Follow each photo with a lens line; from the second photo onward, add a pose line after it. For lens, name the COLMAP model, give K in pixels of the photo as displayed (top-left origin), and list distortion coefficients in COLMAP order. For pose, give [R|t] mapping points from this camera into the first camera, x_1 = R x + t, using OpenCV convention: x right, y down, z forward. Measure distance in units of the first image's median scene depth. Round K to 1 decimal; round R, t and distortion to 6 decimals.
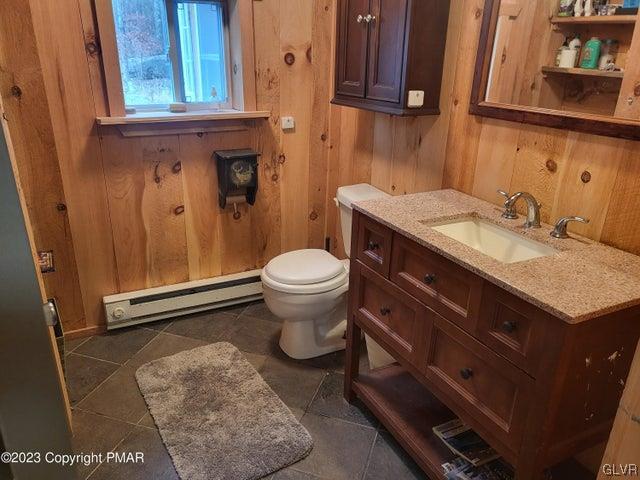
lens RADIAL K [[488.2, 0, 318.3], [0, 488.2, 241.5], [0, 0, 1]] dist [0.018444, 0.030870]
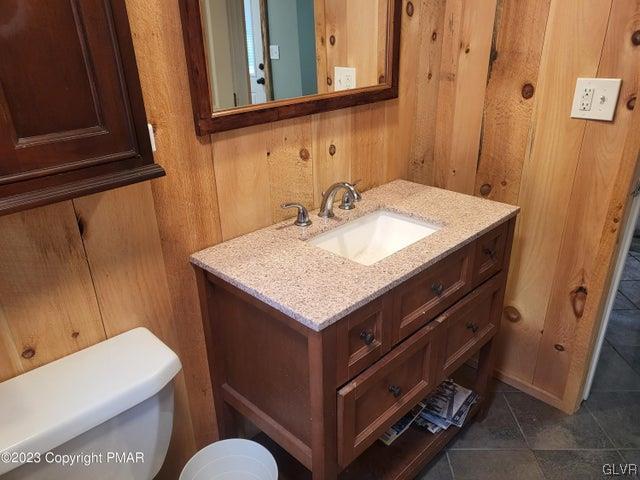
lens RADIAL K [[488.2, 0, 319.5], [0, 488.2, 241.4], [0, 0, 1]] dist [0.018444, 0.030870]
pose [[-0.301468, -0.401722, 0.864718, -0.409855], [0.364013, 0.789726, 0.493789, -0.468219], [-0.881256, 0.463630, -0.091845, 1.118412]]
